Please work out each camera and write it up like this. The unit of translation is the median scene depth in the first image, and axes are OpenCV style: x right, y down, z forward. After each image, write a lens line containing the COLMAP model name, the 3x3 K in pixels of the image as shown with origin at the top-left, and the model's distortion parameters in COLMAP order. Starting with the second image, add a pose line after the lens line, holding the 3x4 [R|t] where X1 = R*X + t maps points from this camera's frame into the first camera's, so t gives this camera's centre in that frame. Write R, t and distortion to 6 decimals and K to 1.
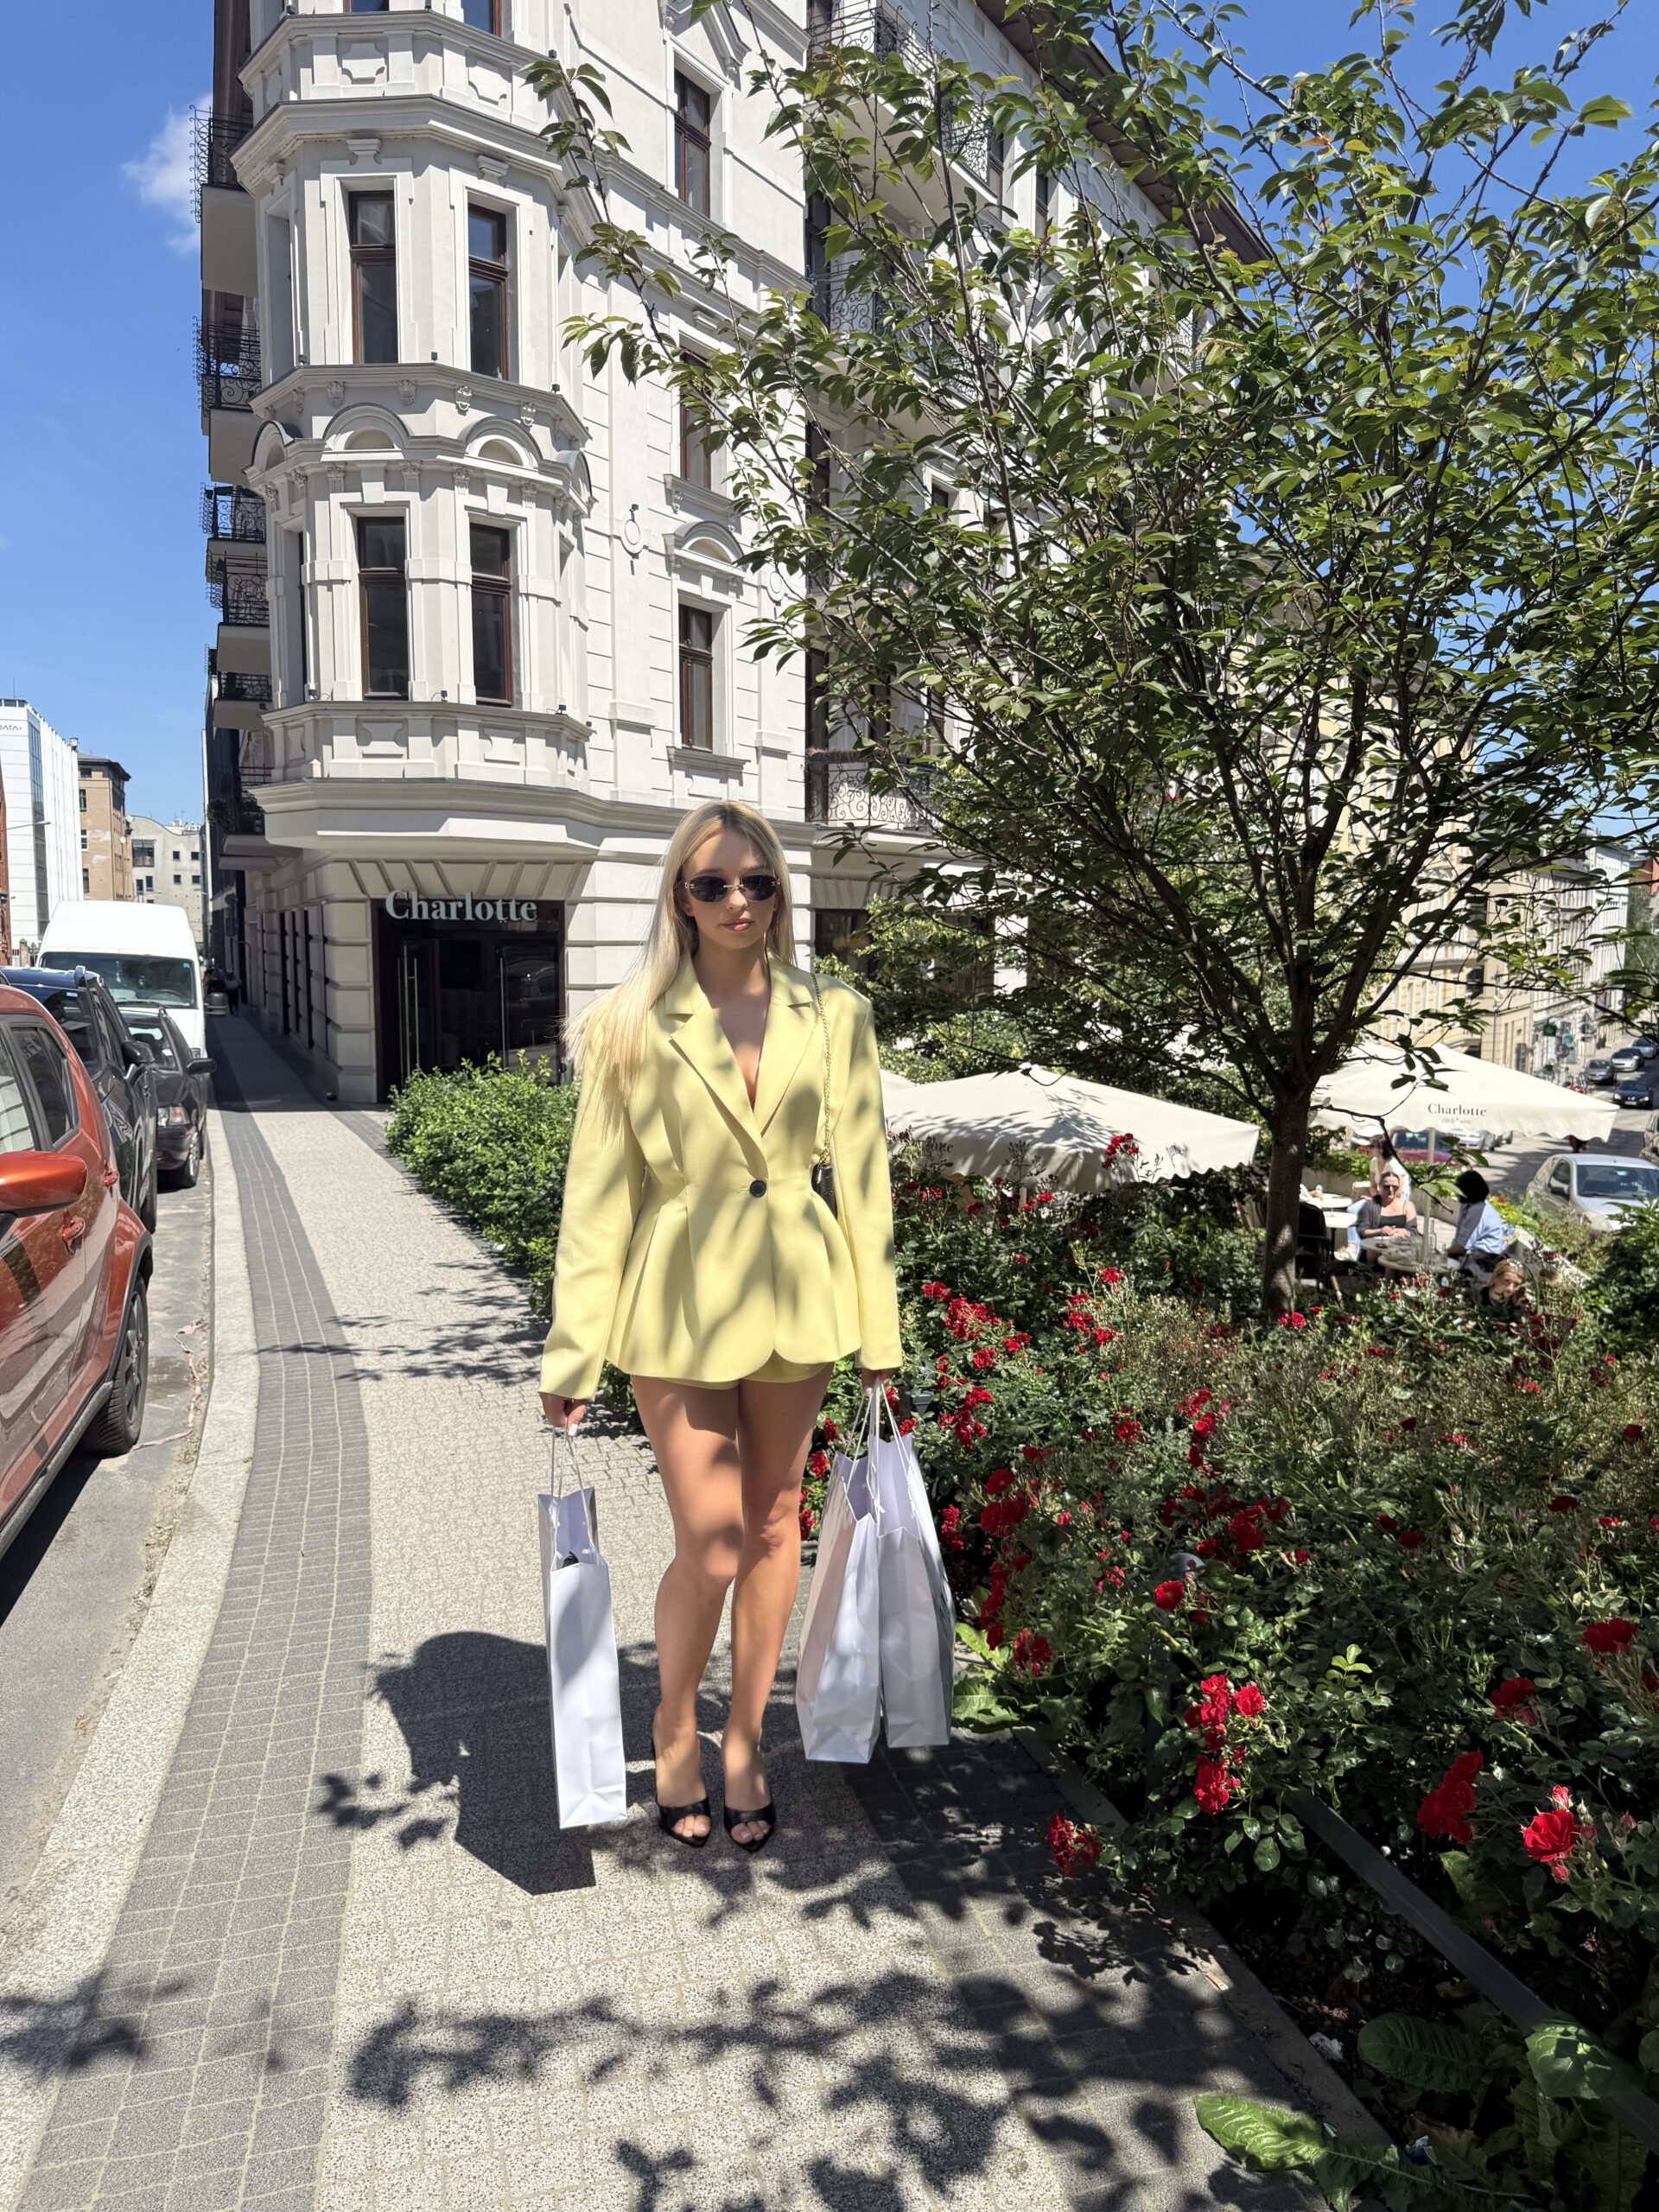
lens RADIAL K [[1544.4, 0, 838.3], [0, 1544.4, 1108.7], [0, 0, 1]] dist [0.012948, -0.001419]
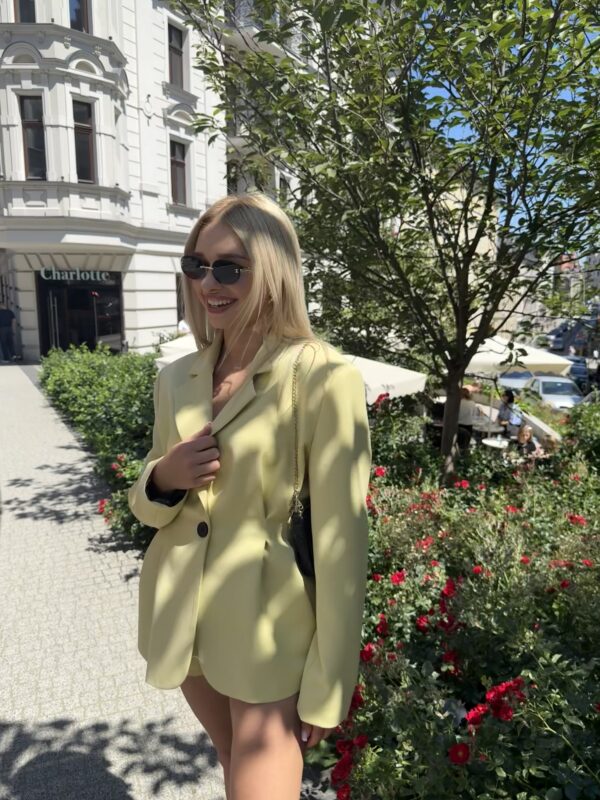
lens RADIAL K [[569.4, 0, 295.5], [0, 569.4, 397.0], [0, 0, 1]] dist [-0.032682, 0.003100]
pose [[0.996302, -0.013781, 0.084813, 0.006328], [0.006309, 0.996123, 0.087742, -0.022328], [-0.085693, -0.086882, 0.992526, 0.135827]]
